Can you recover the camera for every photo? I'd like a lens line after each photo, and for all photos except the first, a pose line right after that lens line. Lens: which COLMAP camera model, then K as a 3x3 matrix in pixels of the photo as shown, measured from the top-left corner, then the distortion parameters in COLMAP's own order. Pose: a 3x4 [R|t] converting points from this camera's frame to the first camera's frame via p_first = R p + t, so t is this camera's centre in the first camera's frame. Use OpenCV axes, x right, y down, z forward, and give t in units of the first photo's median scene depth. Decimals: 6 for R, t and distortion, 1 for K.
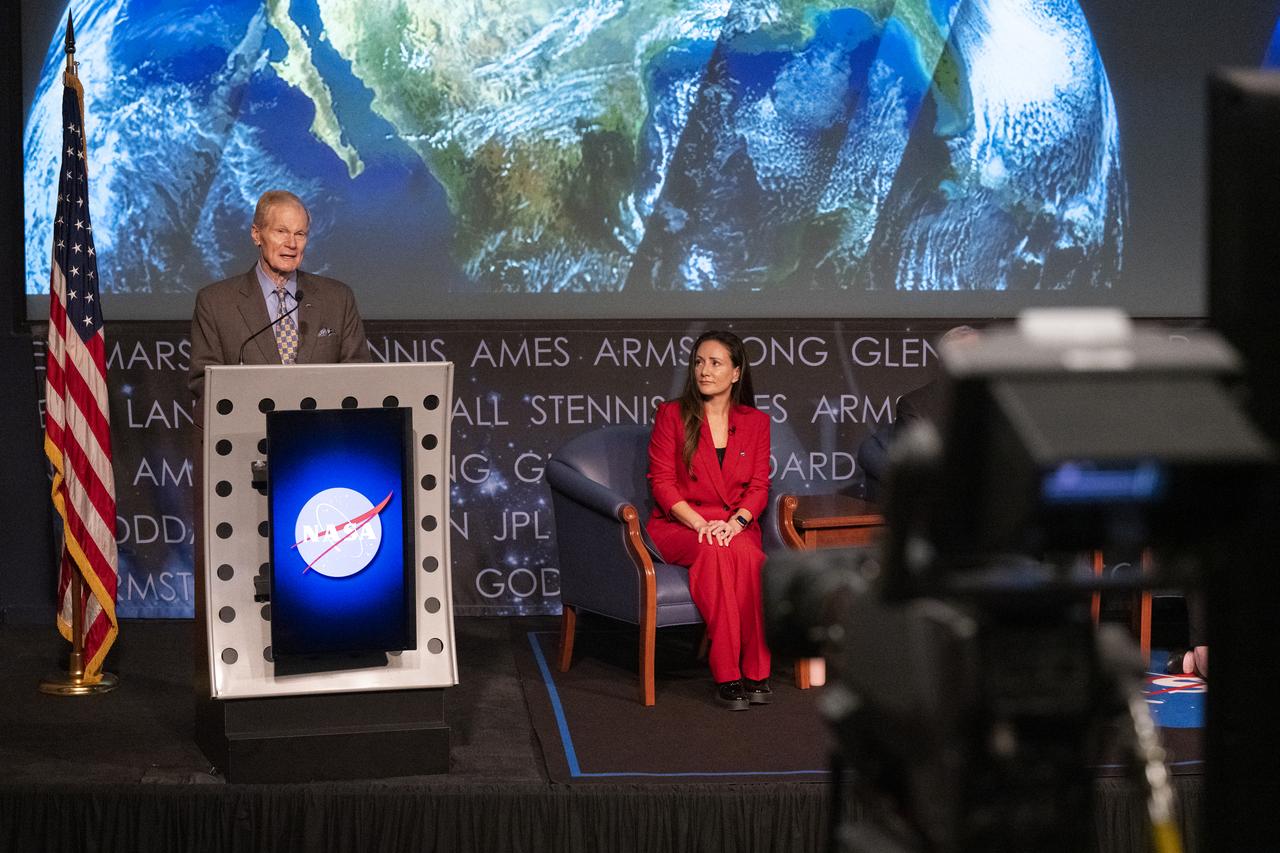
lens RADIAL K [[2726.4, 0, 640.0], [0, 2726.4, 426.5], [0, 0, 1]] dist [-0.005901, -0.002206]
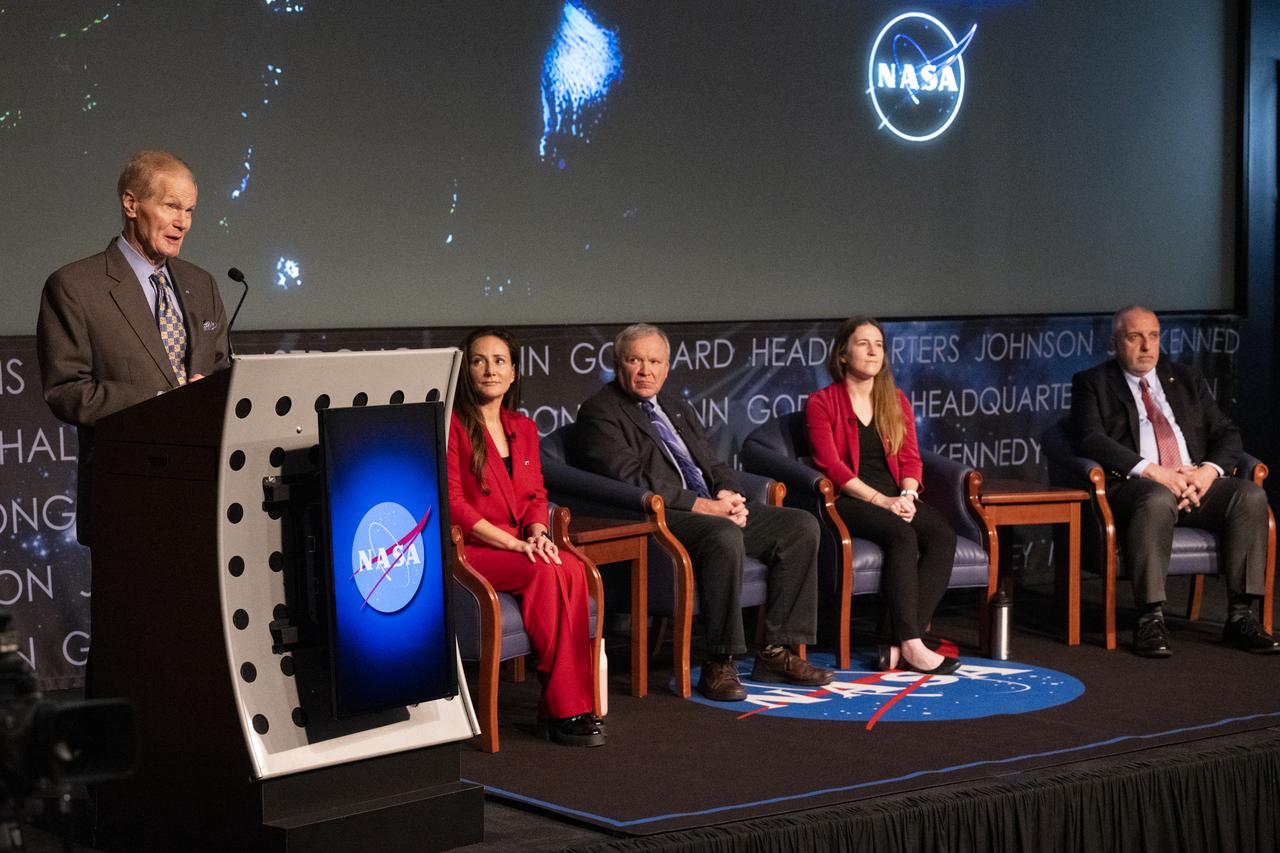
lens RADIAL K [[2640.9, 0, 640.3], [0, 2640.9, 384.5], [0, 0, 1]] dist [0.051477, 0.092187]
pose [[0.844629, -0.029462, 0.534540, -0.346398], [0.055706, 0.997901, -0.033021, 0.013072], [-0.532445, 0.057667, 0.844498, 0.216152]]
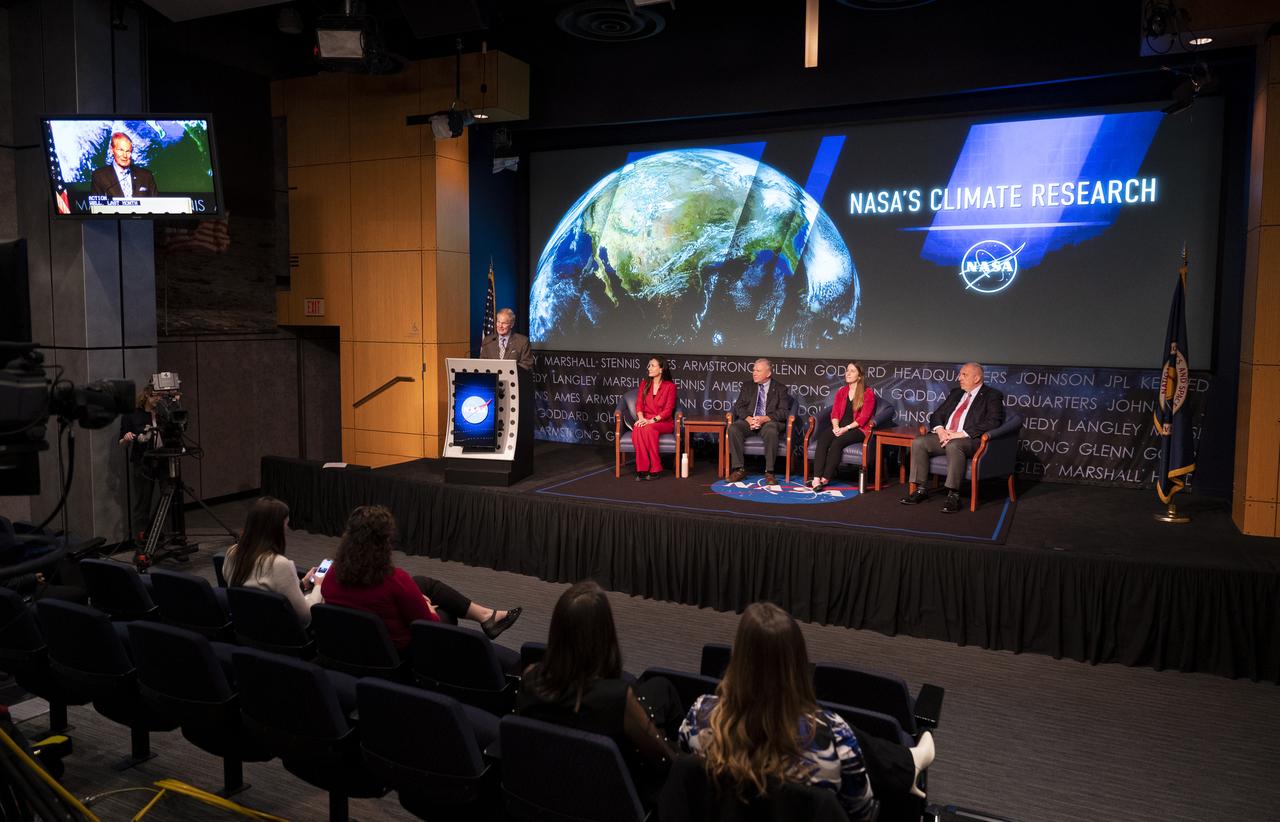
lens RADIAL K [[903.2, 0, 669.0], [0, 903.2, 382.5], [0, 0, 1]] dist [-0.000516, 0.001796]
pose [[0.868831, 0.045087, -0.493051, 0.469494], [-0.056129, 0.998395, -0.007610, 0.000587], [0.491916, 0.034287, 0.869967, 0.119663]]
